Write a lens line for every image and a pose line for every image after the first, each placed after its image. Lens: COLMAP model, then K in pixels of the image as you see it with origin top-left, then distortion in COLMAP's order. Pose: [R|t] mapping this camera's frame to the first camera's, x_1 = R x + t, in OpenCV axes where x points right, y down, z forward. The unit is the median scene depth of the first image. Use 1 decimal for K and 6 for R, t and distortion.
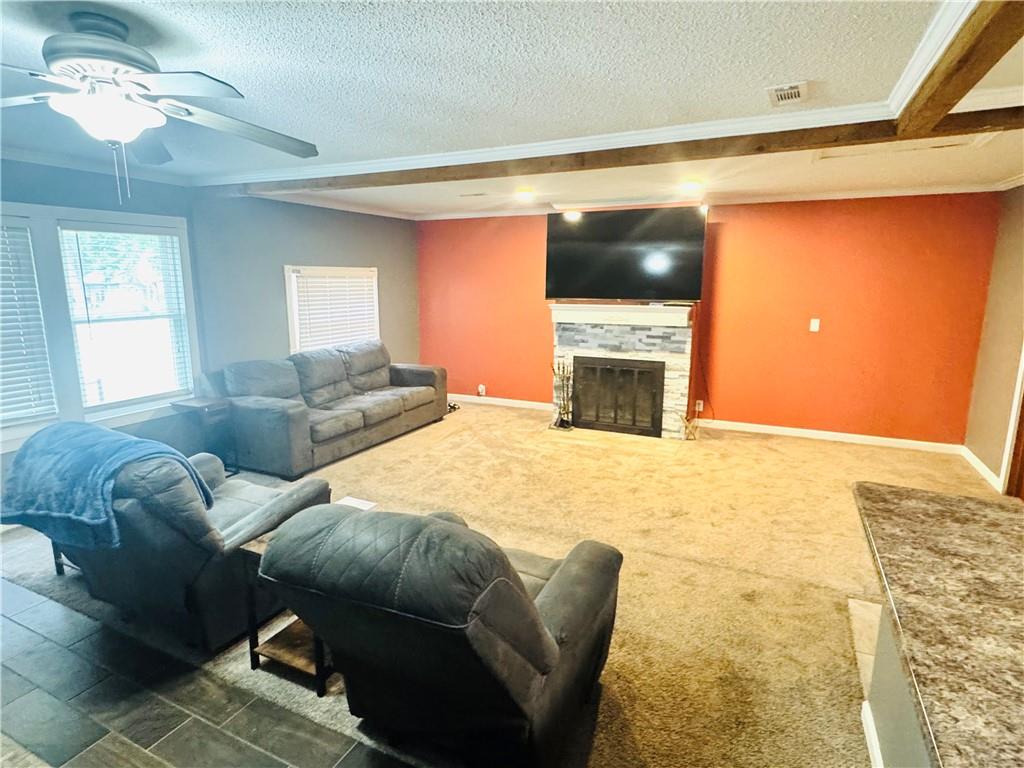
lens RADIAL K [[563.4, 0, 510.8], [0, 563.4, 387.0], [0, 0, 1]] dist [-0.003094, -0.000377]
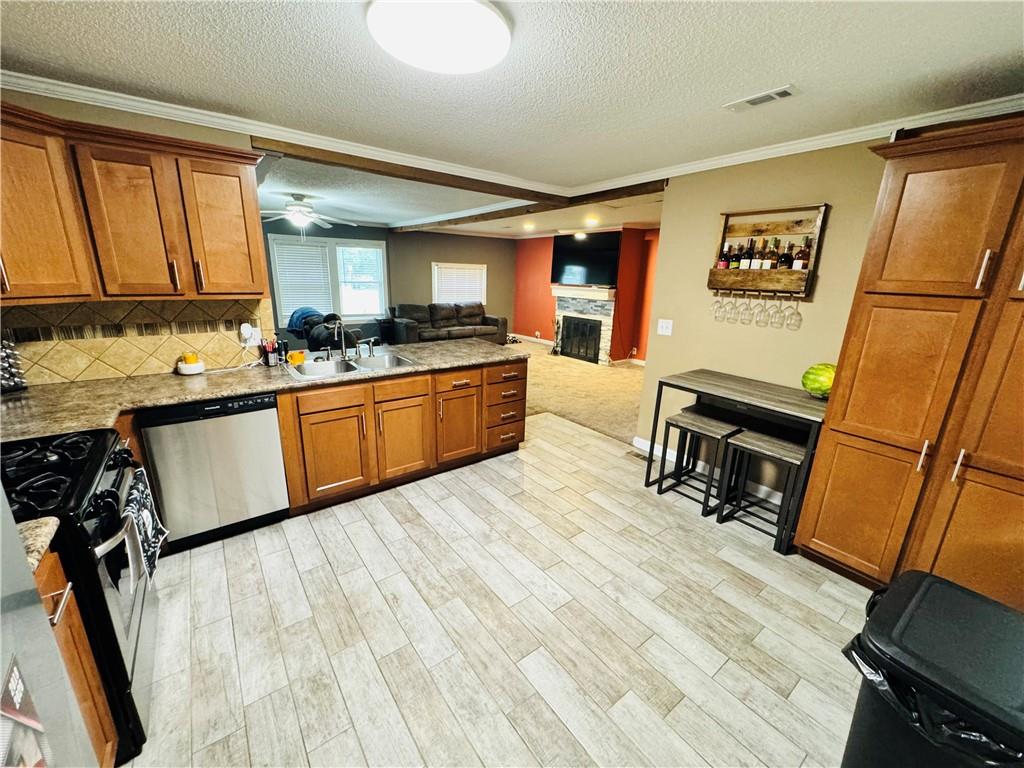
lens RADIAL K [[408.6, 0, 512.0], [0, 408.6, 384.0], [0, 0, 1]] dist [-0.004235, 0.000121]
pose [[0.890066, 0.142612, -0.432948, 0.610294], [-0.113531, 0.989224, 0.092448, 0.065463], [0.441467, -0.033132, 0.896666, -0.280863]]
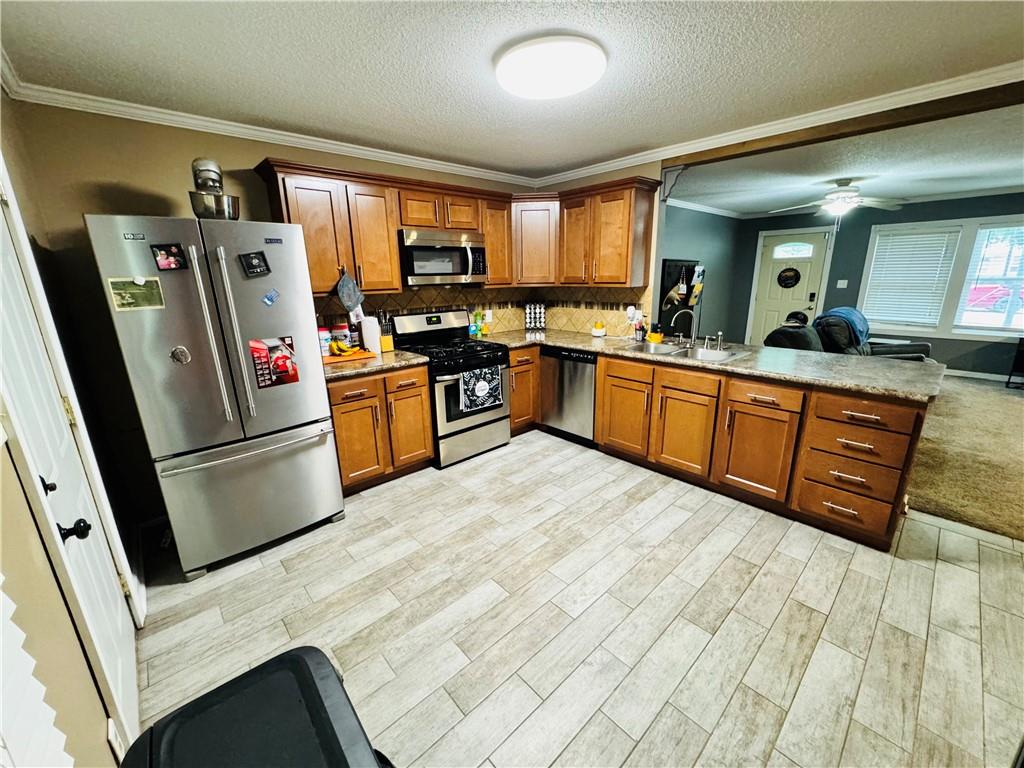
lens RADIAL K [[408.6, 0, 512.0], [0, 408.6, 384.0], [0, 0, 1]] dist [-0.004235, 0.000121]
pose [[-0.373221, 0.246972, -0.894265, 0.791939], [-0.158679, 0.932718, 0.323817, 0.010768], [0.914072, 0.262756, -0.308921, 0.070812]]
